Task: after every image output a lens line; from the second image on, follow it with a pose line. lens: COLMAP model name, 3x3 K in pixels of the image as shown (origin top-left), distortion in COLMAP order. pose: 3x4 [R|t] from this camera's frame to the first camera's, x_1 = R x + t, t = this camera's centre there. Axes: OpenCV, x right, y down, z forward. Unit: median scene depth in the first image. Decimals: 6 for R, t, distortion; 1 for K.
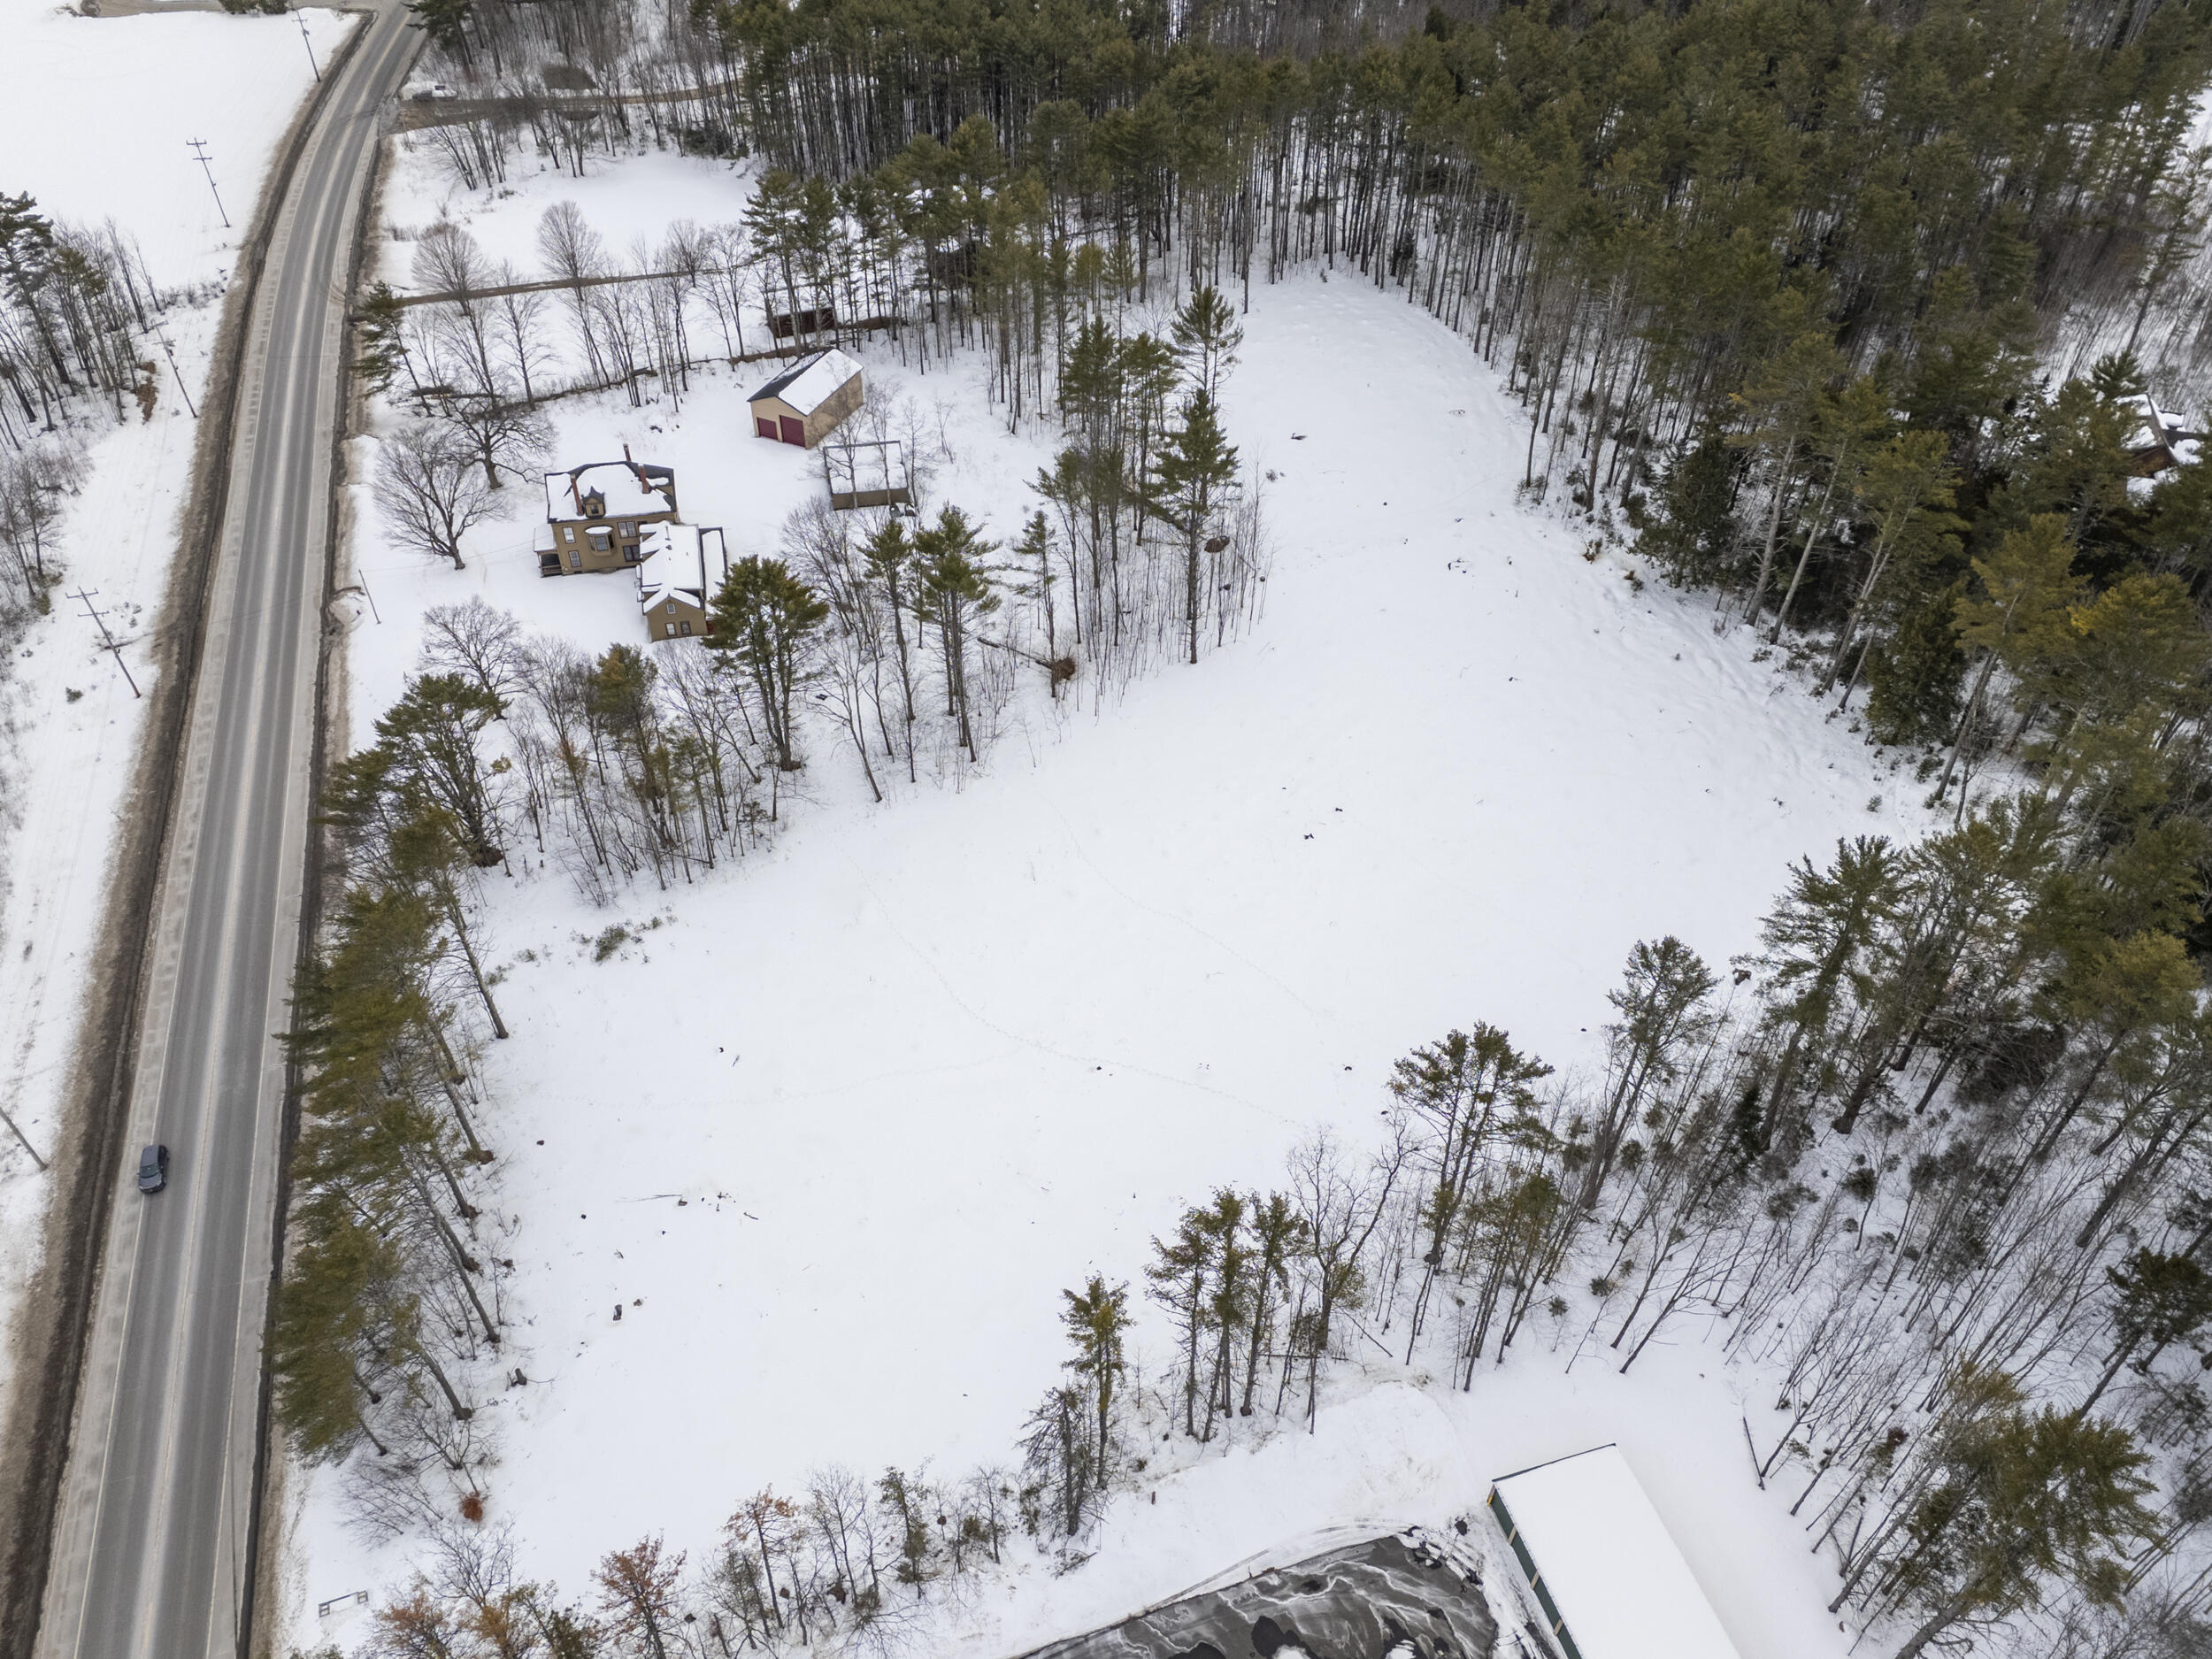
lens RADIAL K [[1611.2, 0, 1106.0], [0, 1611.2, 829.5], [0, 0, 1]] dist [0.073051, -0.060524]
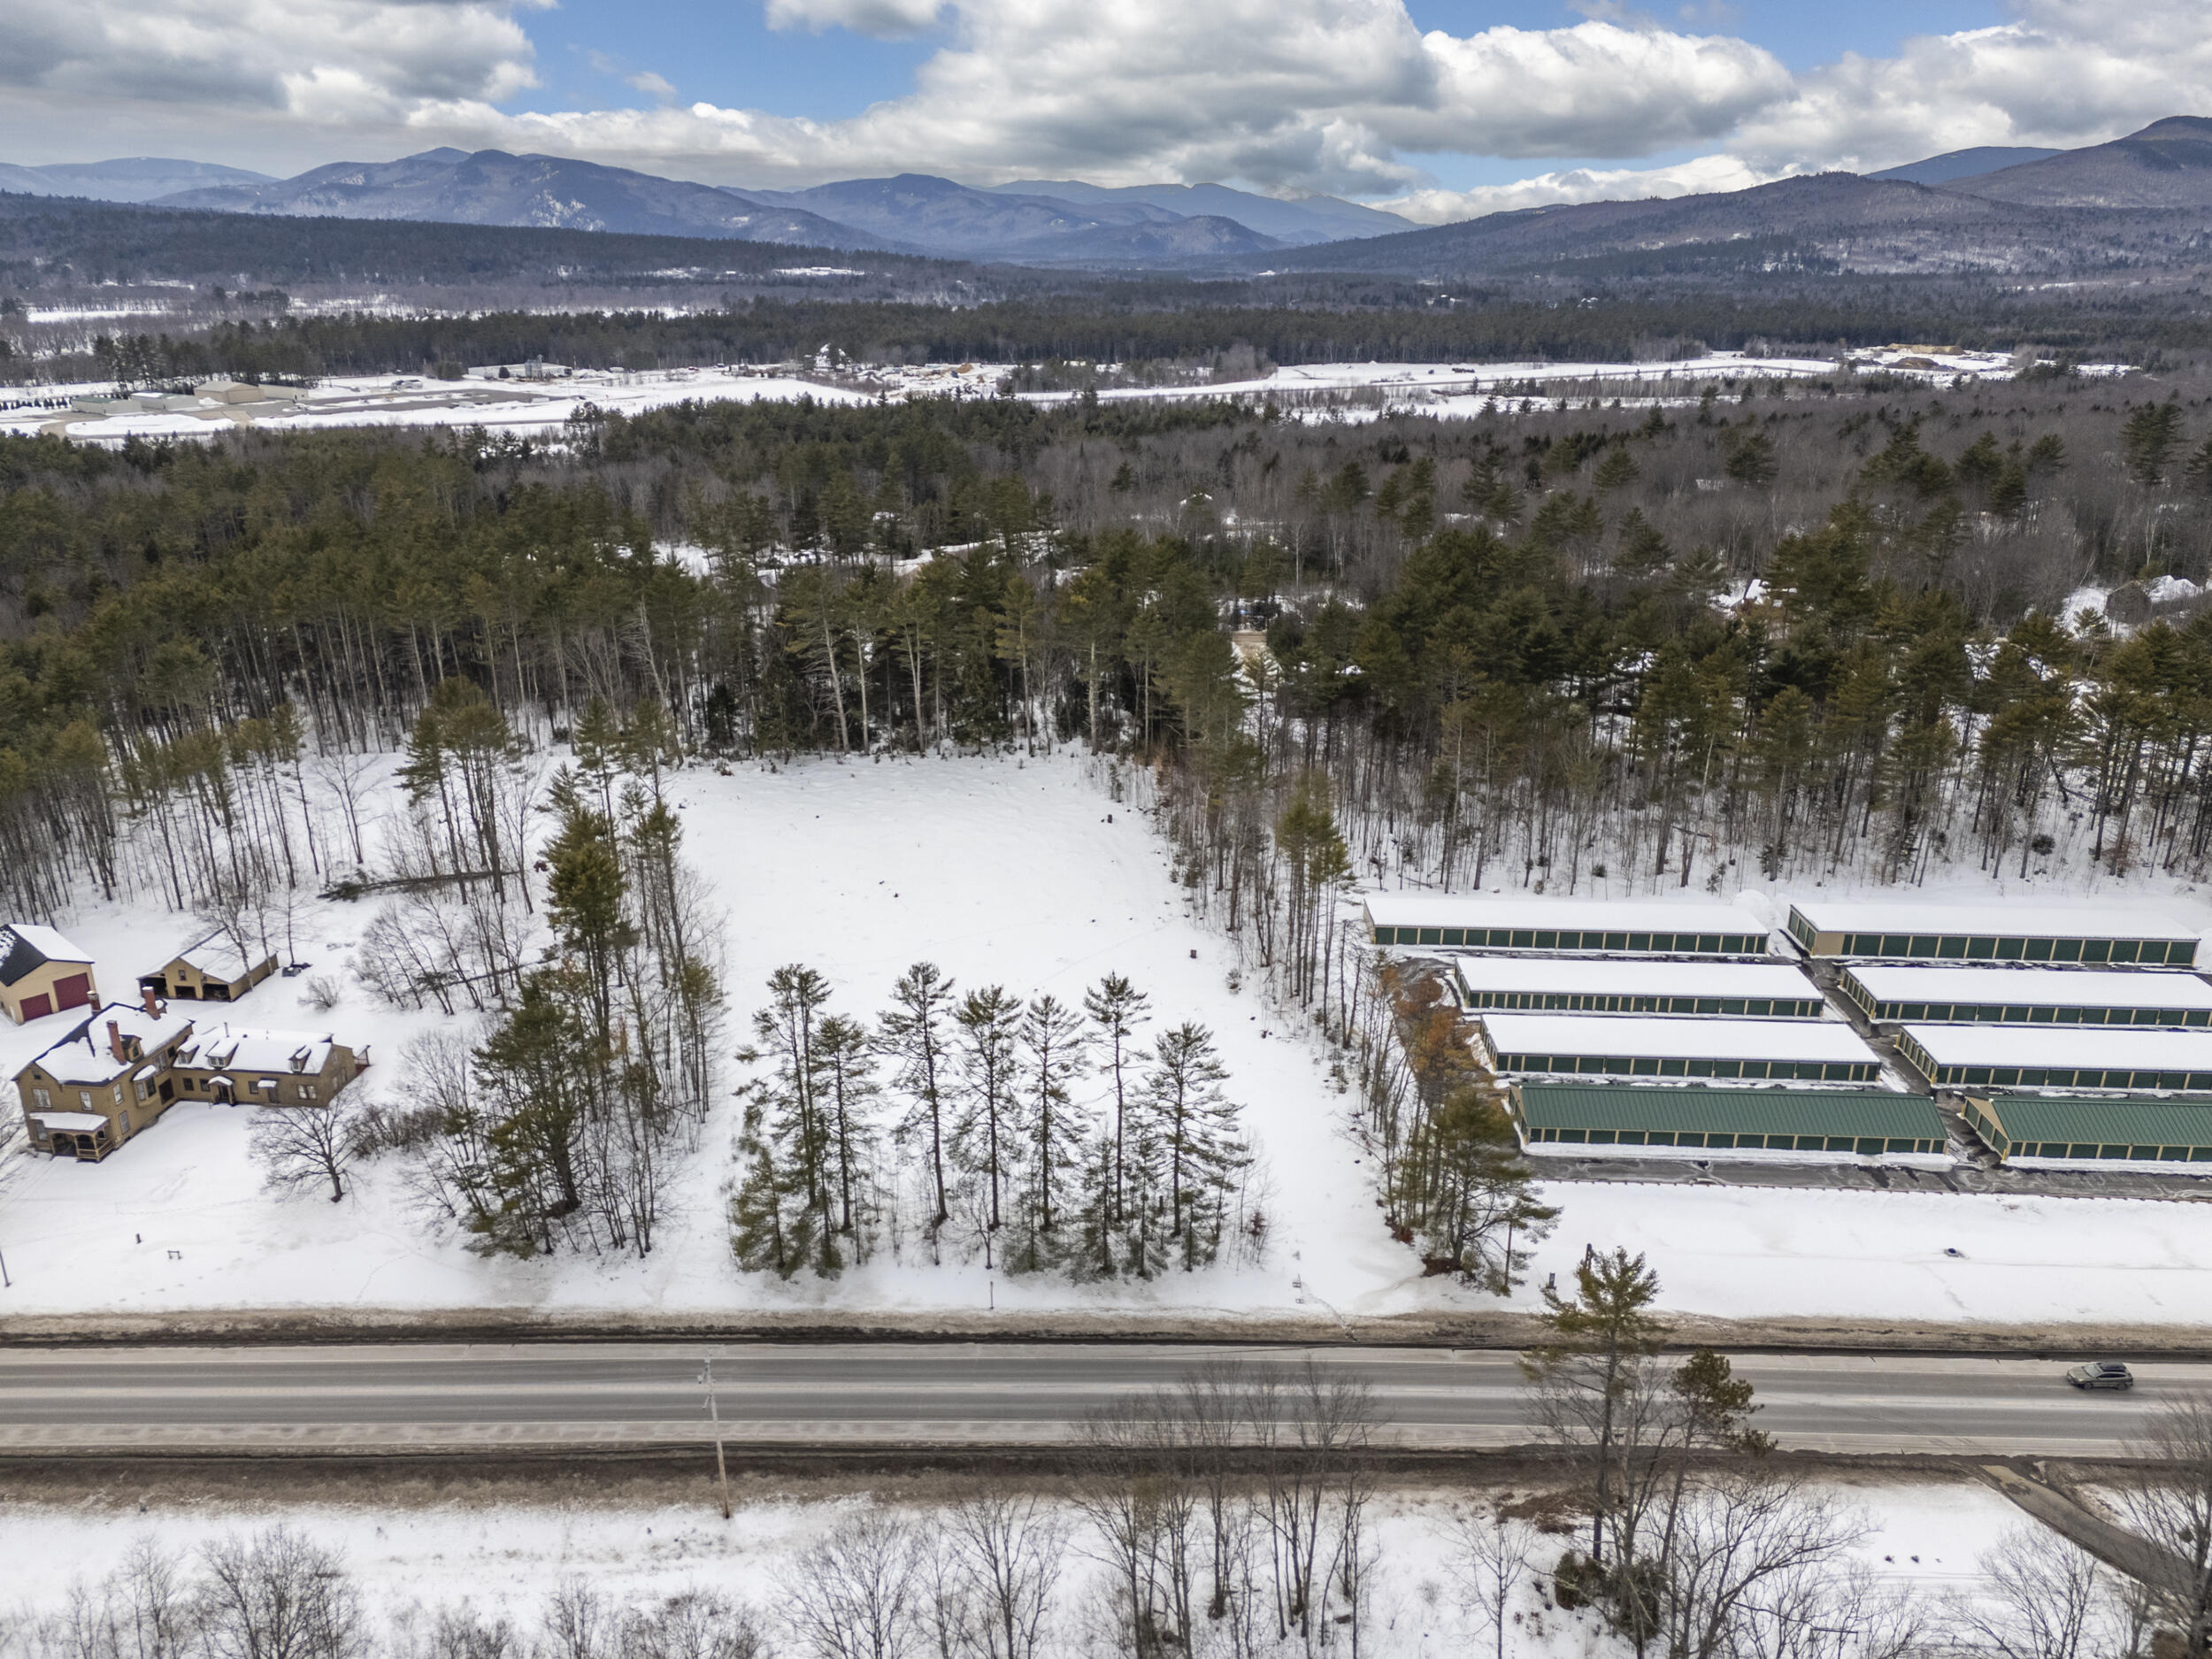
lens RADIAL K [[1611.2, 0, 1106.0], [0, 1611.2, 829.5], [0, 0, 1]] dist [0.073051, -0.060524]
pose [[0.322116, -0.338930, 0.883950, -0.891966], [0.634421, 0.770319, 0.064175, -0.012178], [-0.702675, 0.540125, 0.463156, 0.150626]]
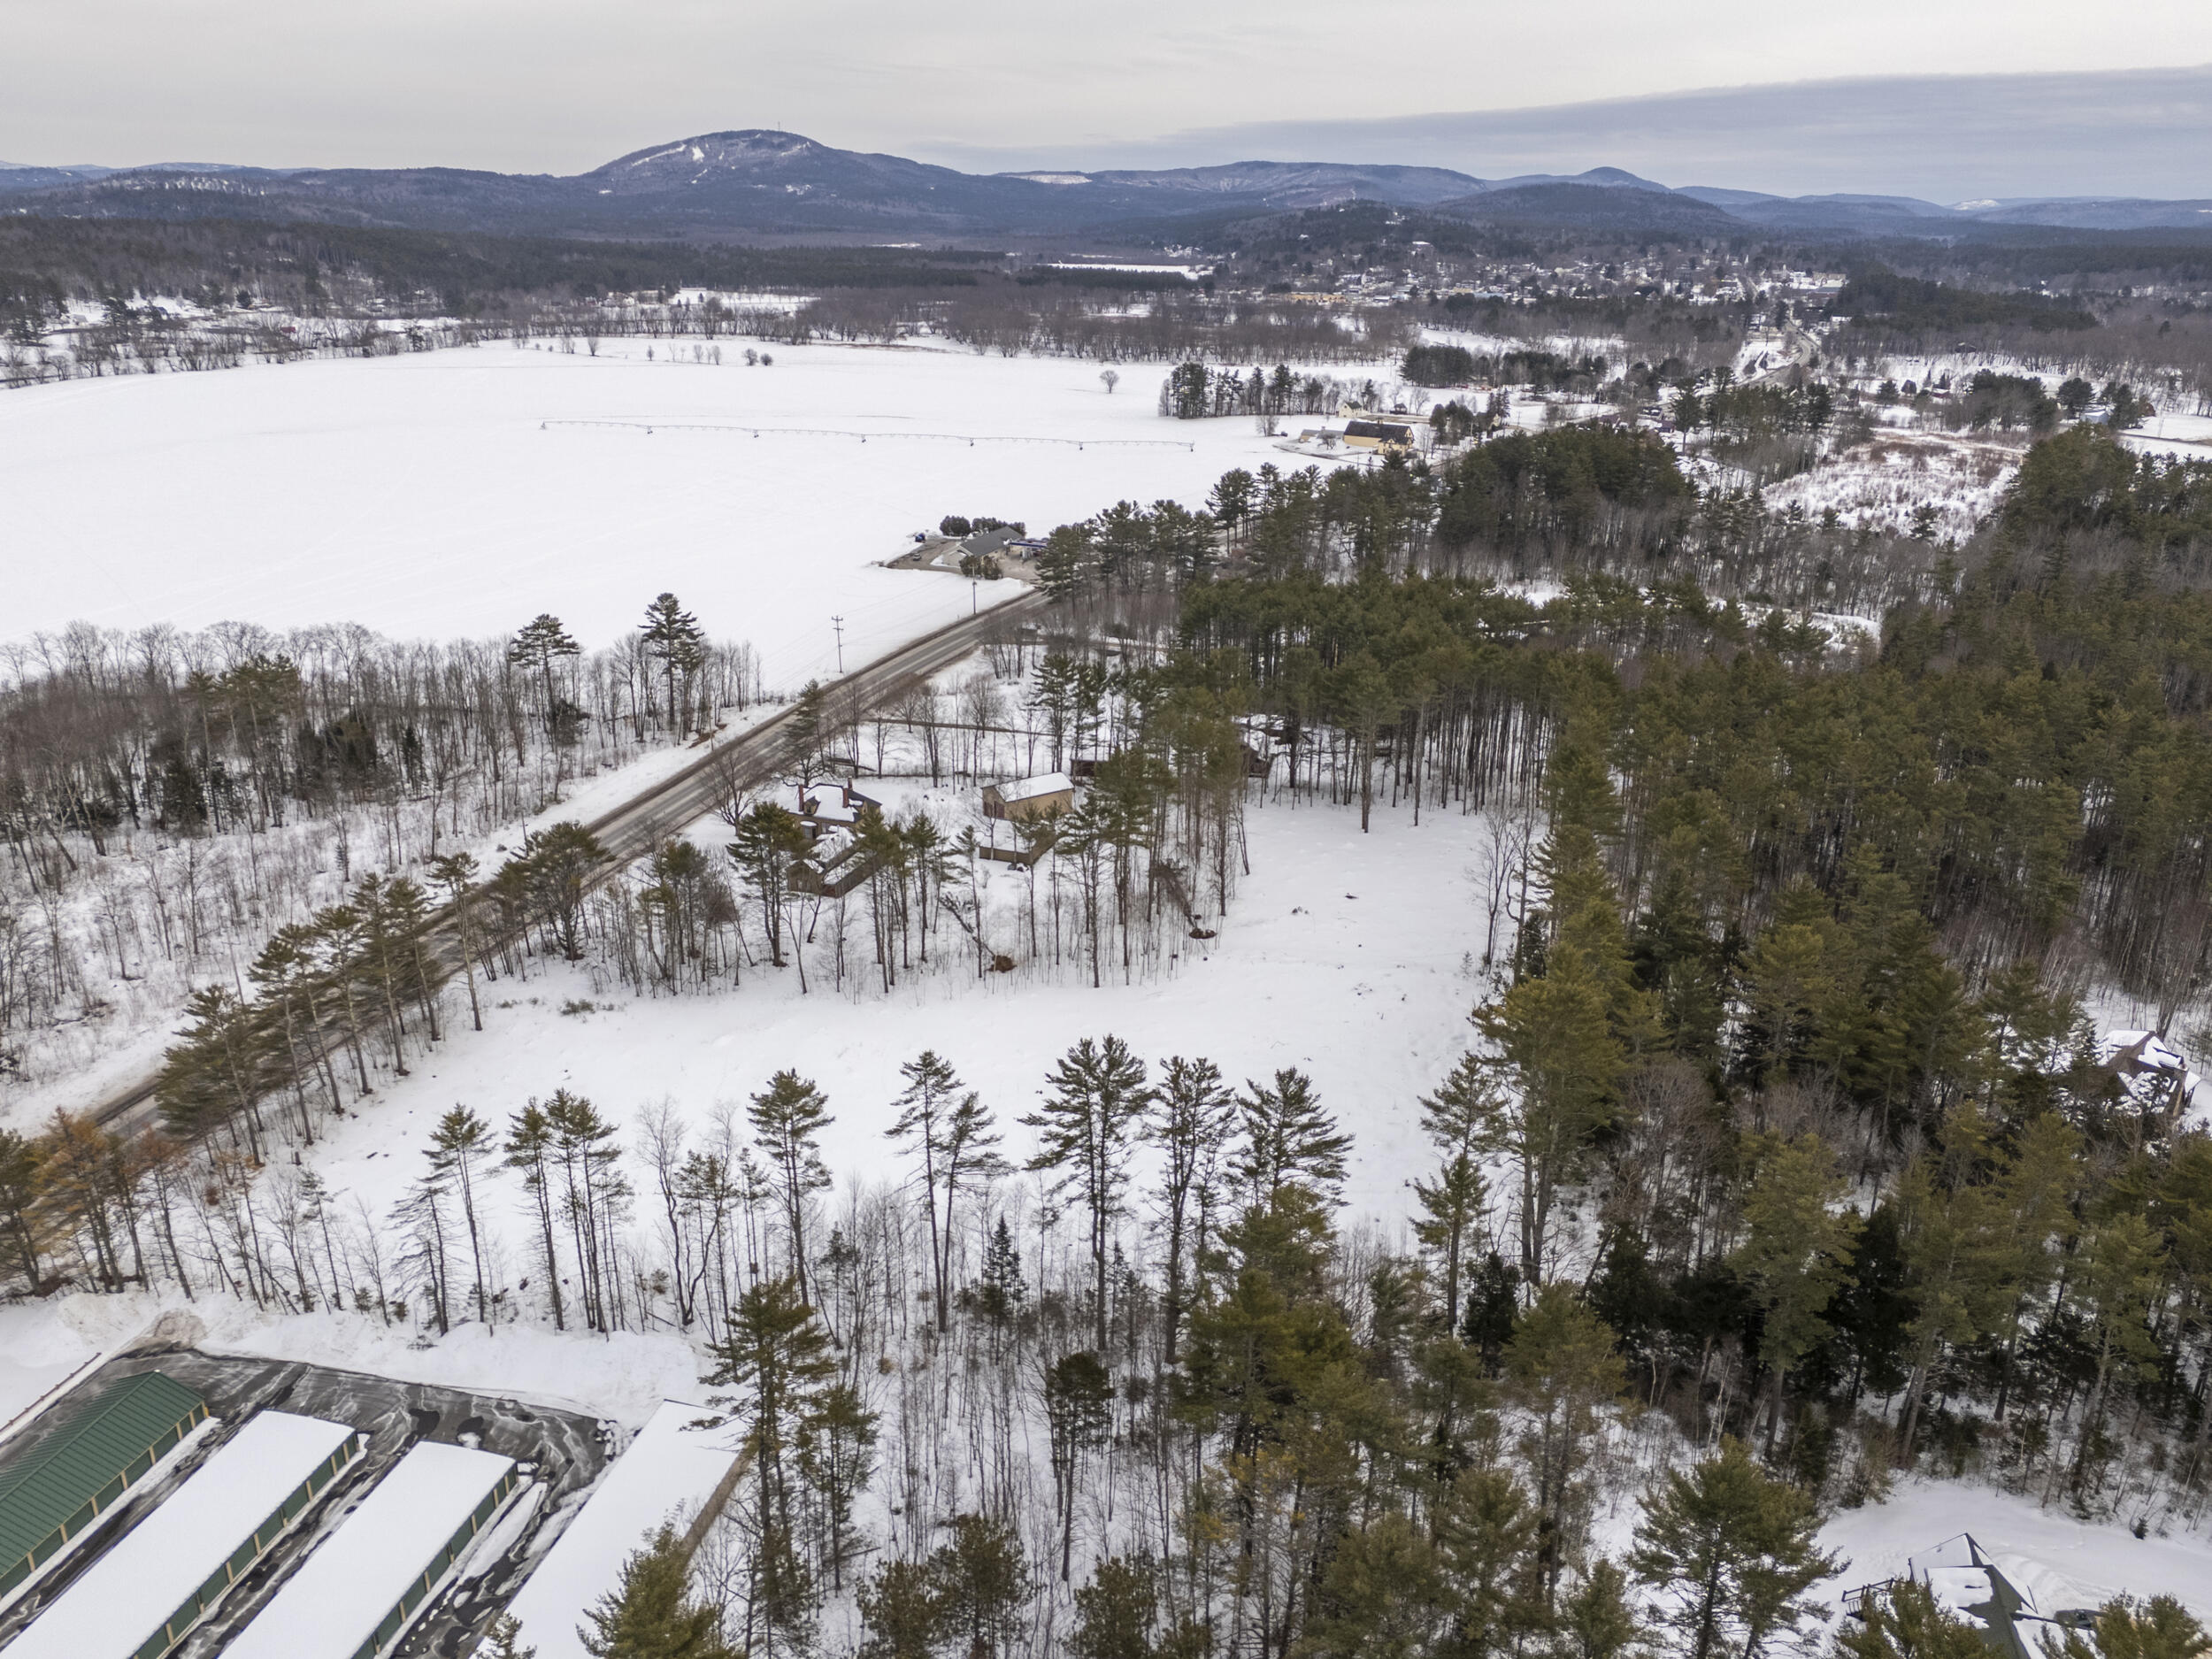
lens RADIAL K [[1611.2, 0, 1106.0], [0, 1611.2, 829.5], [0, 0, 1]] dist [0.073051, -0.060524]
pose [[0.847704, 0.184625, -0.497305, 0.637572], [-0.359727, 0.889065, -0.283124, 0.134472], [0.389865, 0.418899, 0.820079, -0.078133]]
